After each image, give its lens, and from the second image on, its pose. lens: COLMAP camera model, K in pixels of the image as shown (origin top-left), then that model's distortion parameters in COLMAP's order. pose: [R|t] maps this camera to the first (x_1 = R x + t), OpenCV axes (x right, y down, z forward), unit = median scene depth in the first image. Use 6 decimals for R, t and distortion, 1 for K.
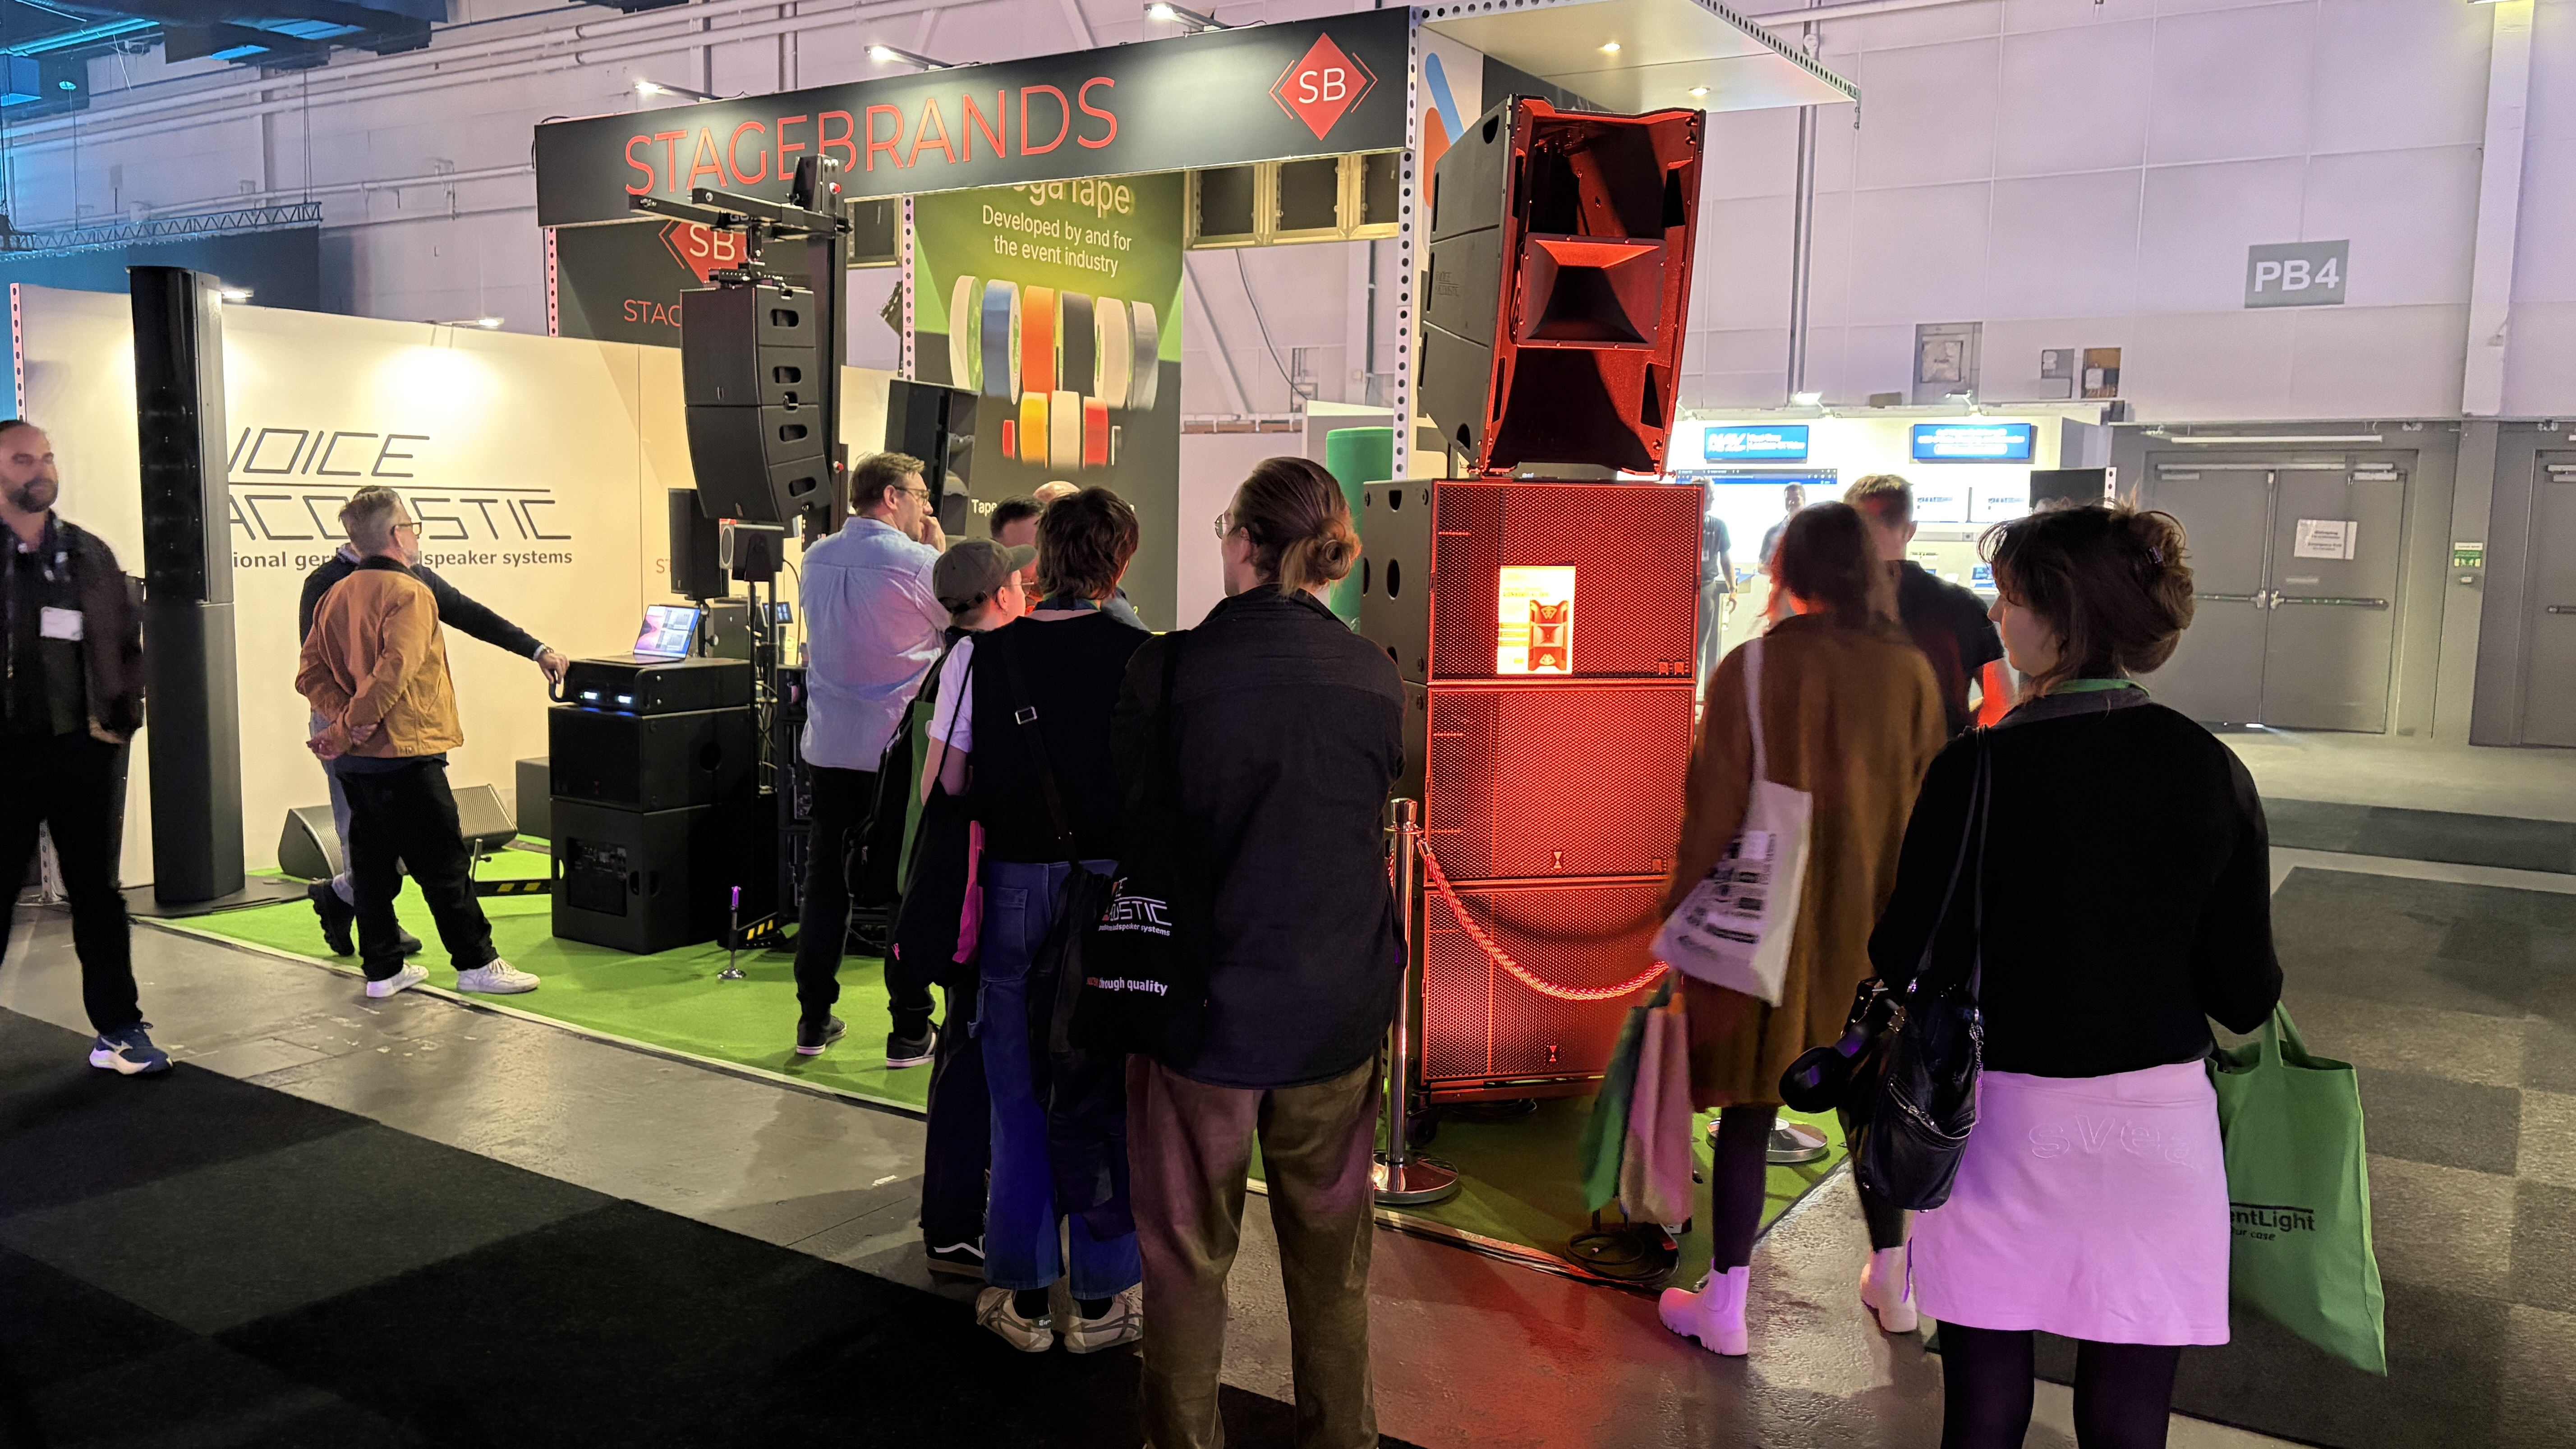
lens RADIAL K [[1946.9, 0, 1263.6], [0, 1946.9, 759.8], [0, 0, 1]] dist [0.043822, -0.016037]
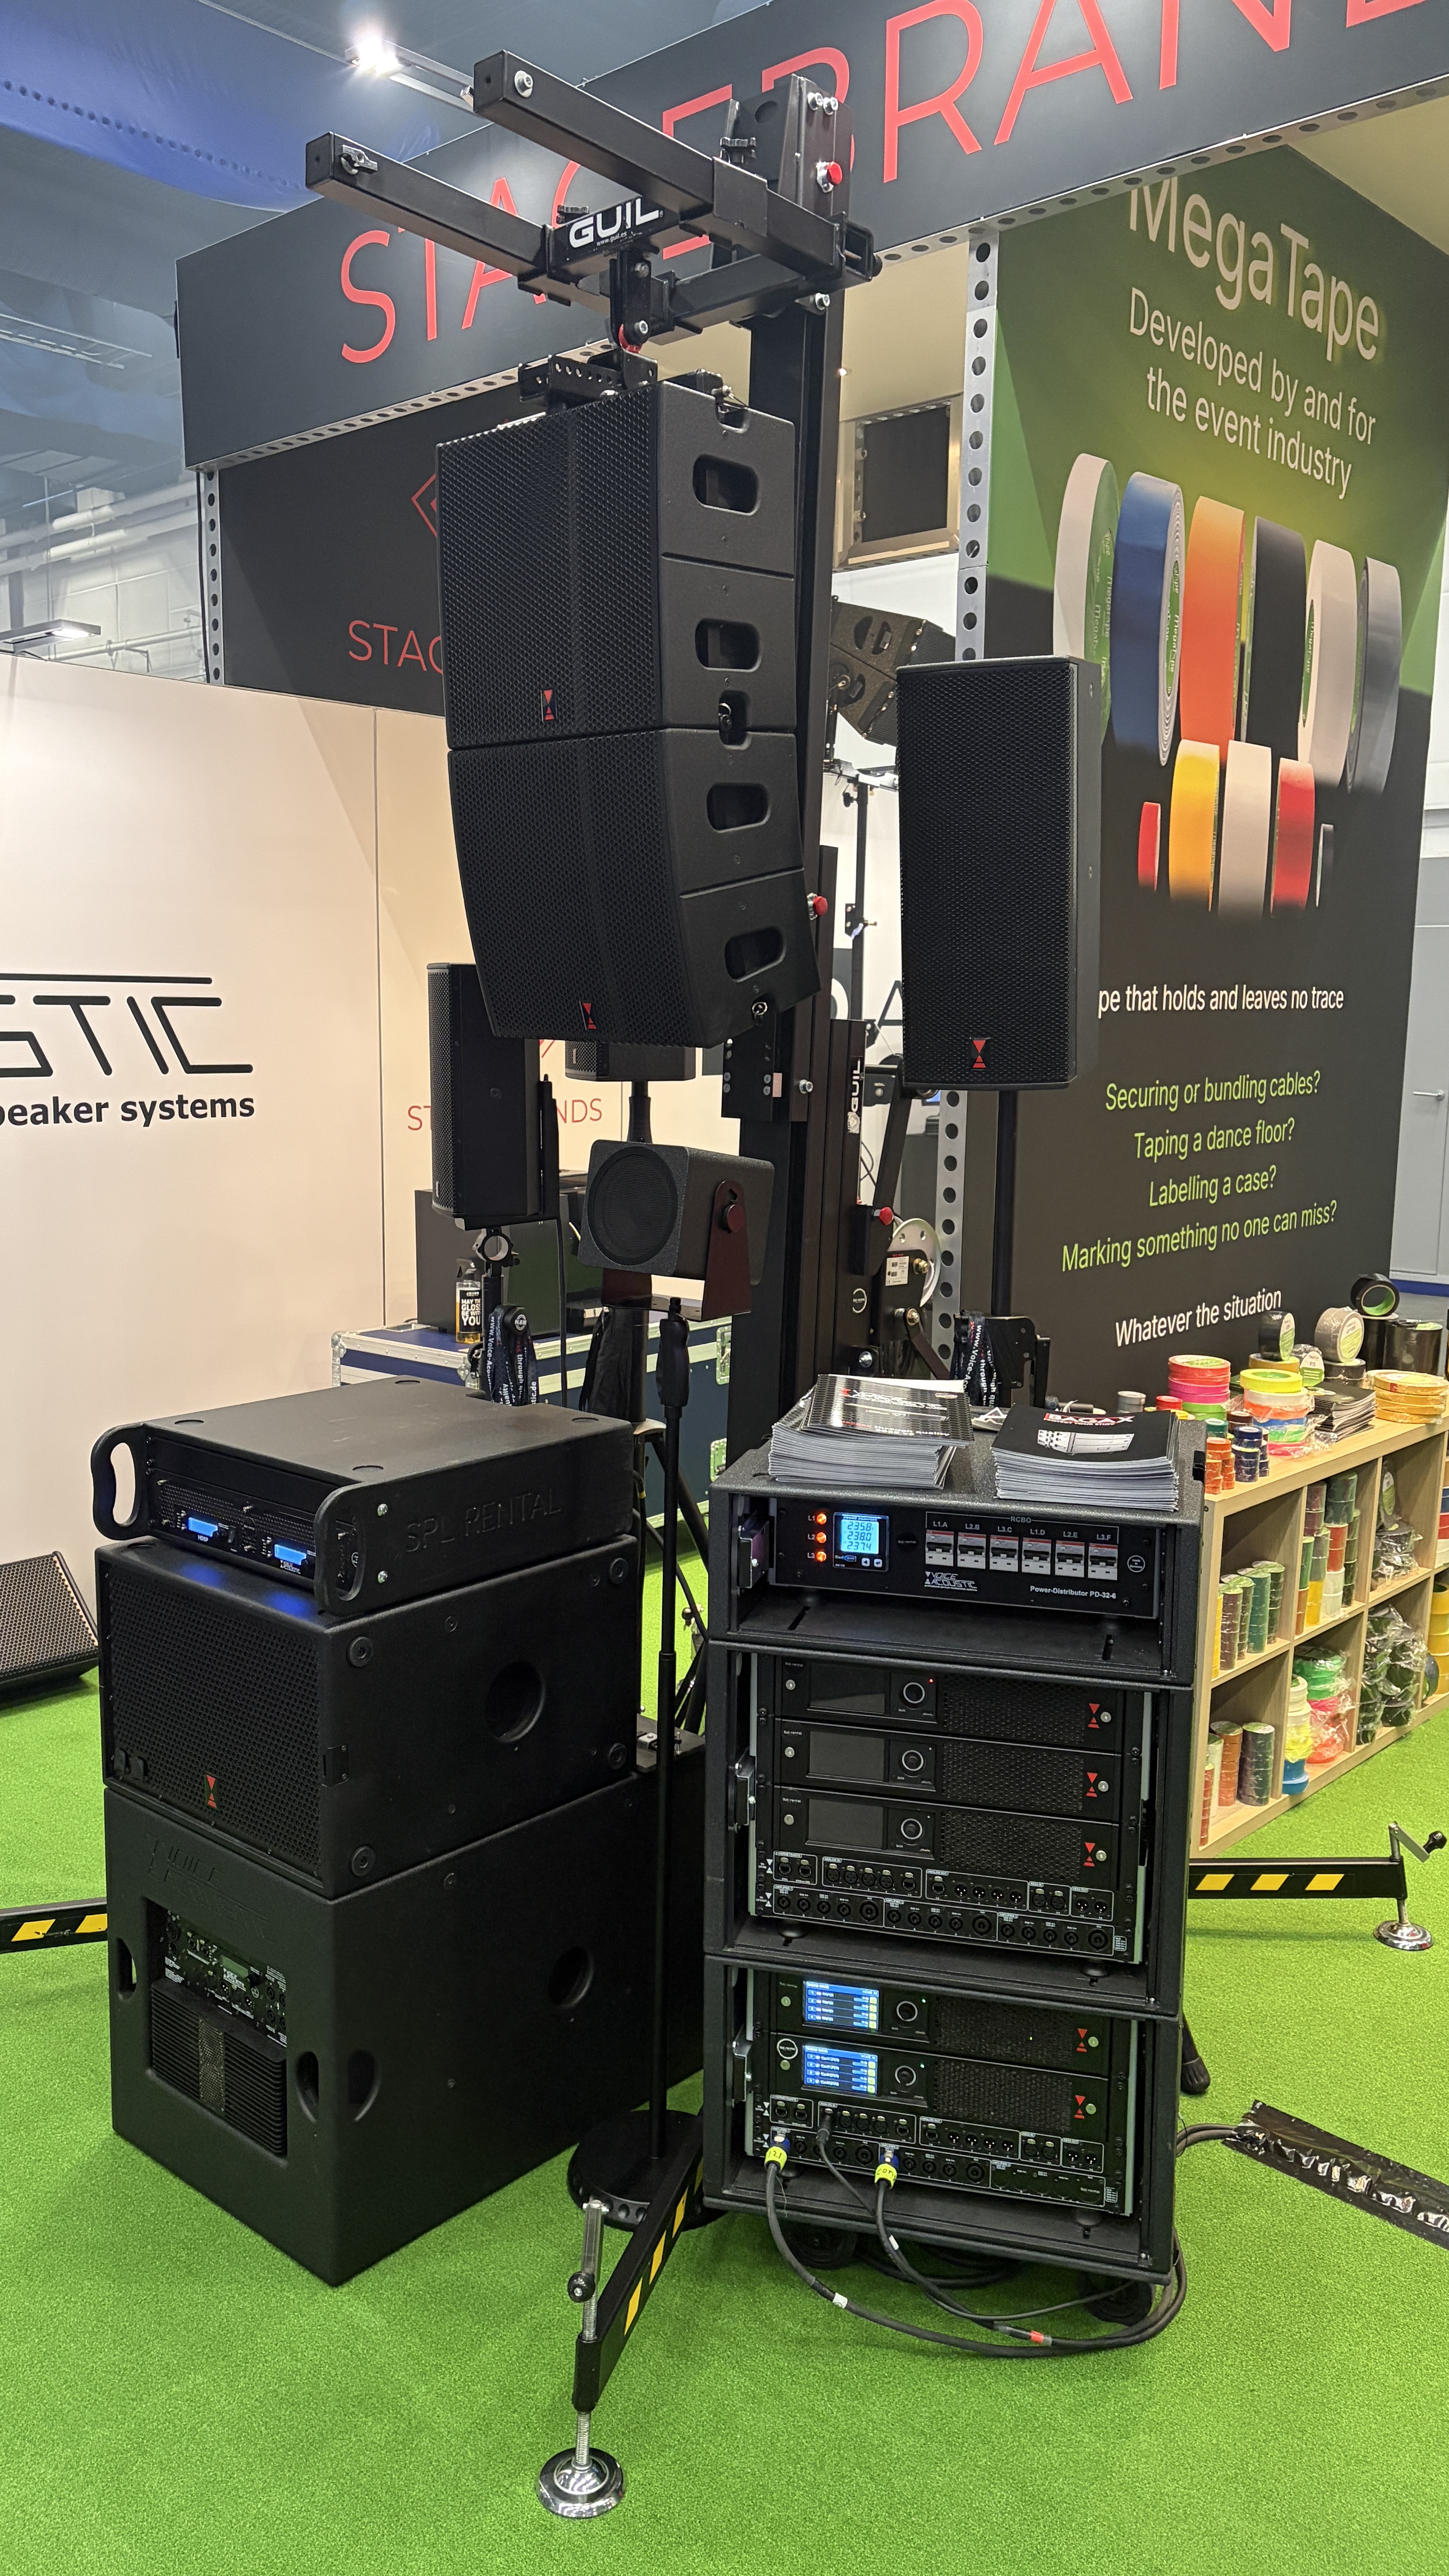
lens RADIAL K [[1946.9, 0, 711.9], [0, 1946.9, 1300.5], [0, 0, 1]] dist [0.043822, -0.016037]
pose [[0.987879, 0.011254, -0.154819, -0.154128], [-0.008227, 0.999763, 0.020176, -0.065483], [0.155009, -0.018657, 0.987737, 0.520316]]
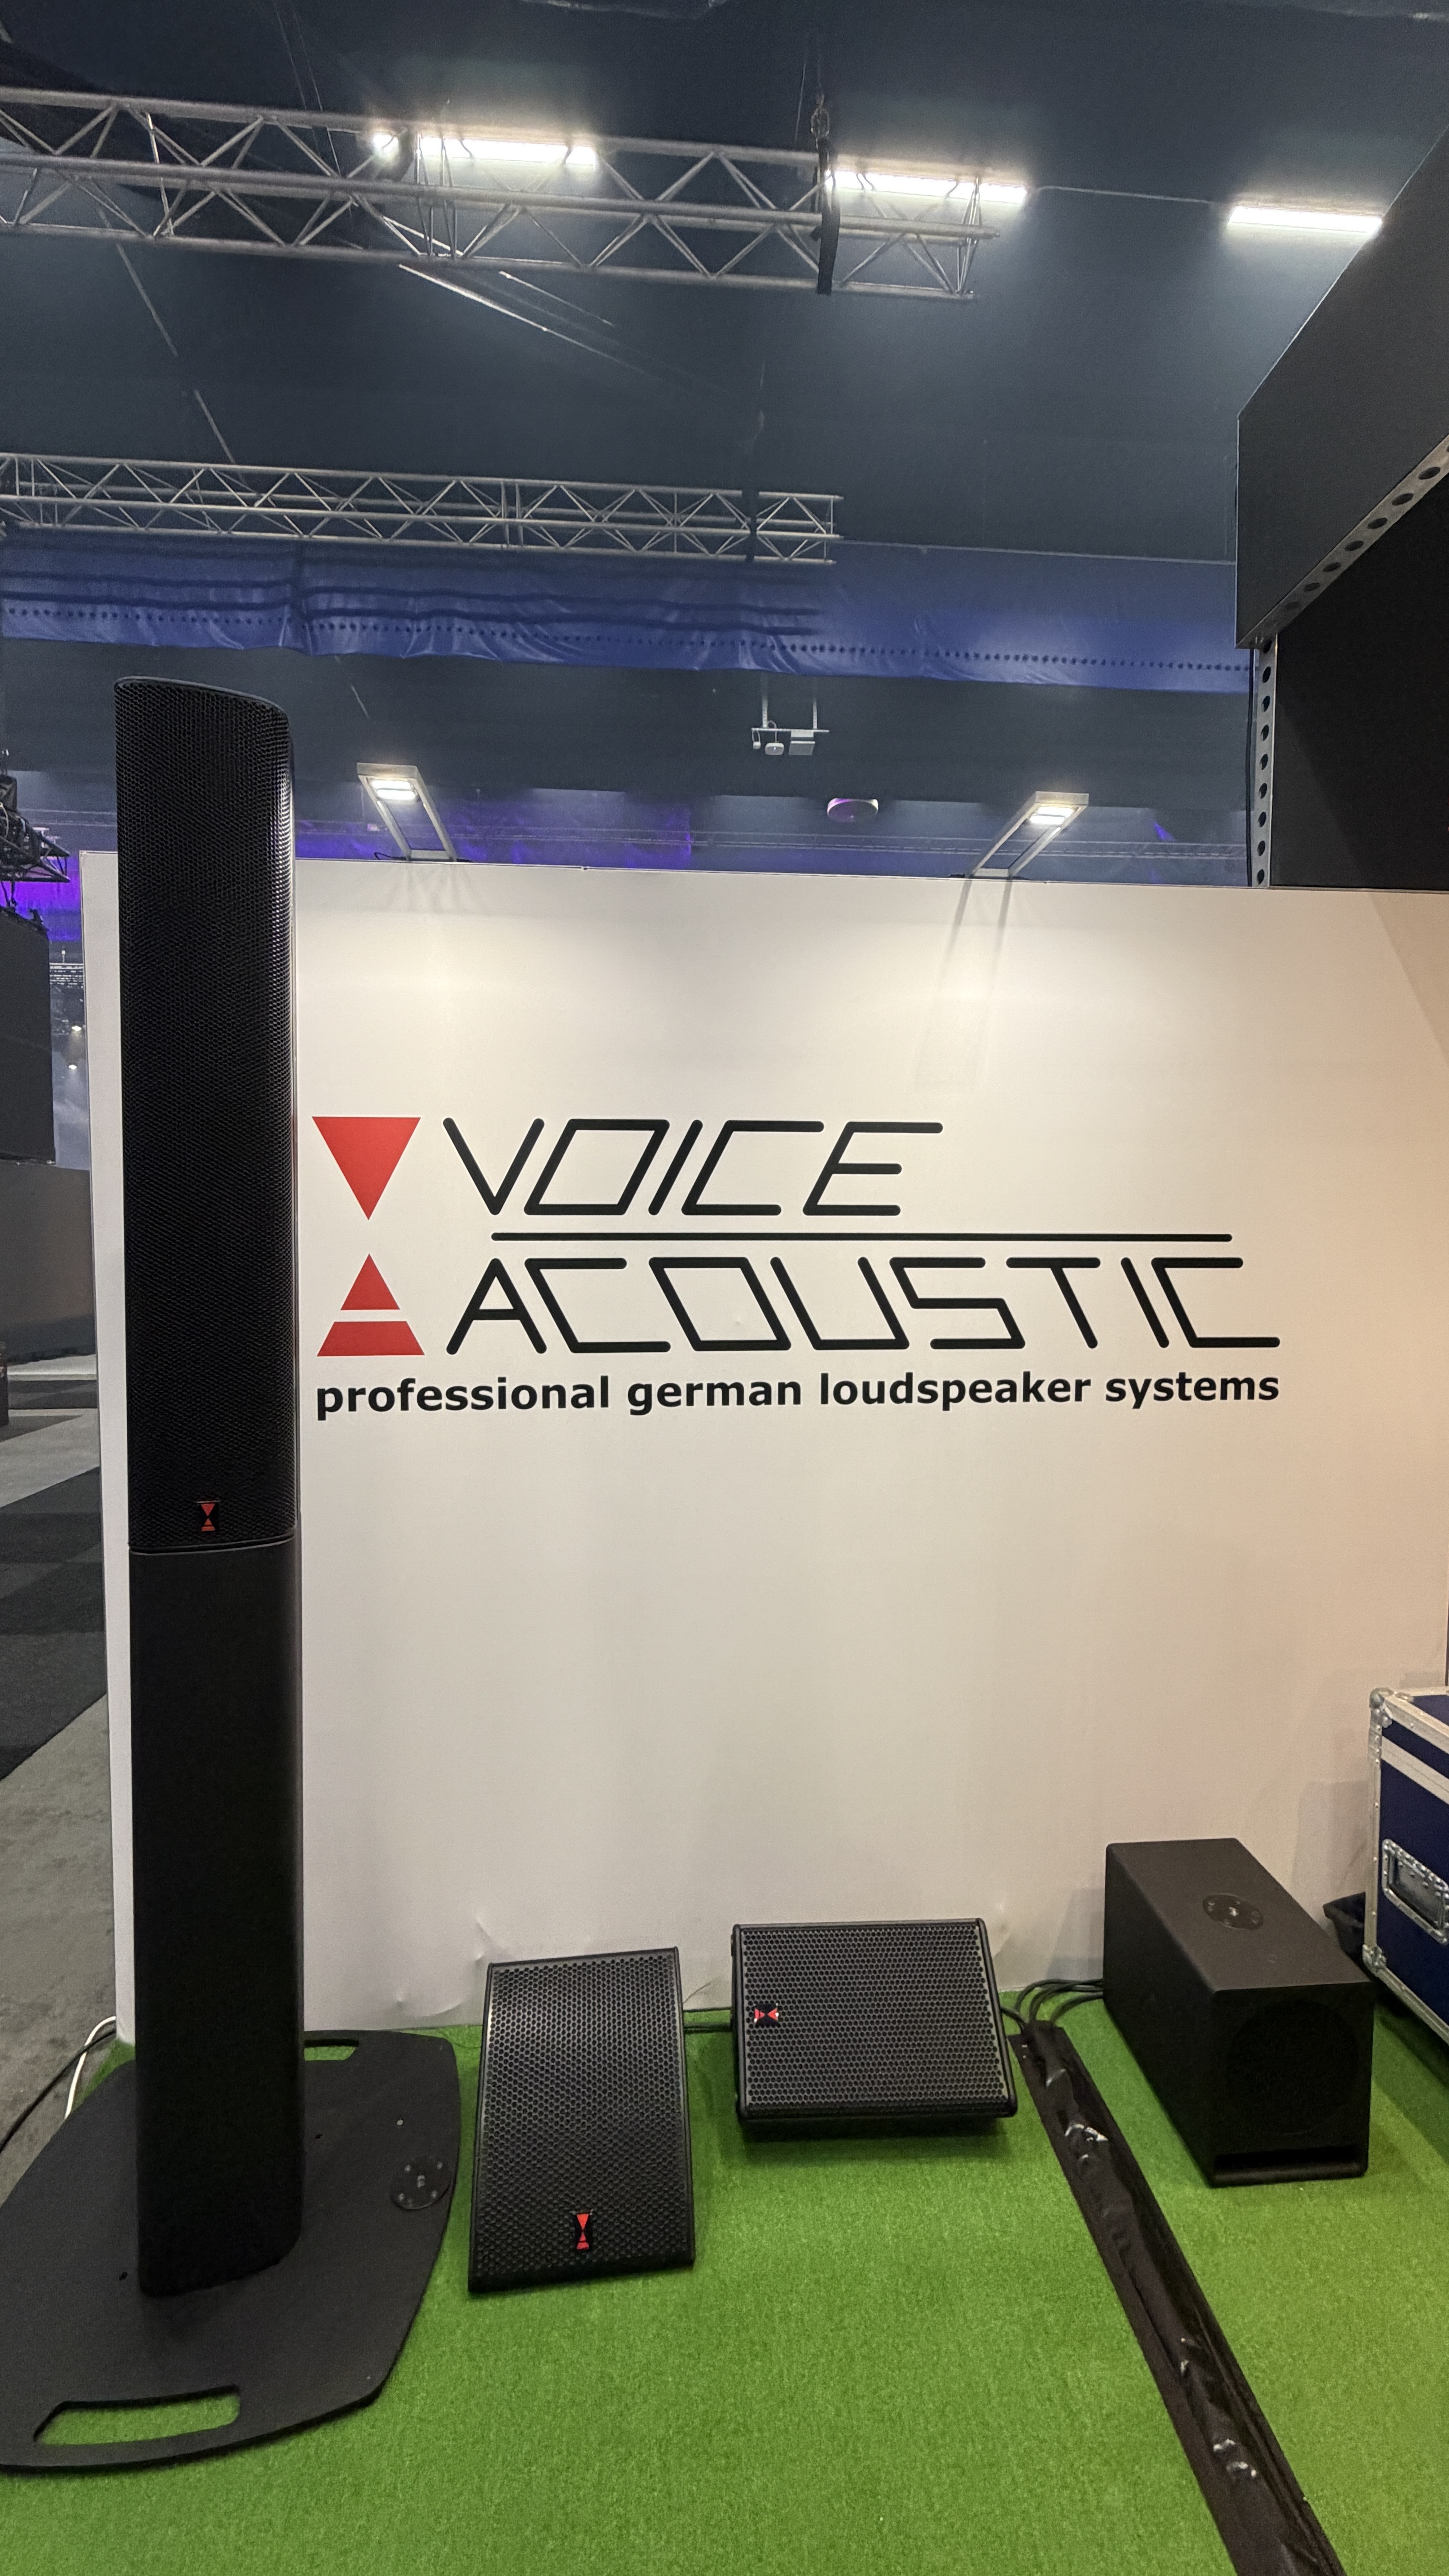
lens RADIAL K [[1061.4, 0, 736.7], [0, 1061.4, 1298.9], [0, 0, 1]] dist [-0.000073, 0.000047]
pose [[0.624083, 0.019525, -0.781114, -0.257702], [-0.089682, 0.994871, -0.046785, -0.107218], [0.776194, 0.099249, 0.622633, 0.801925]]
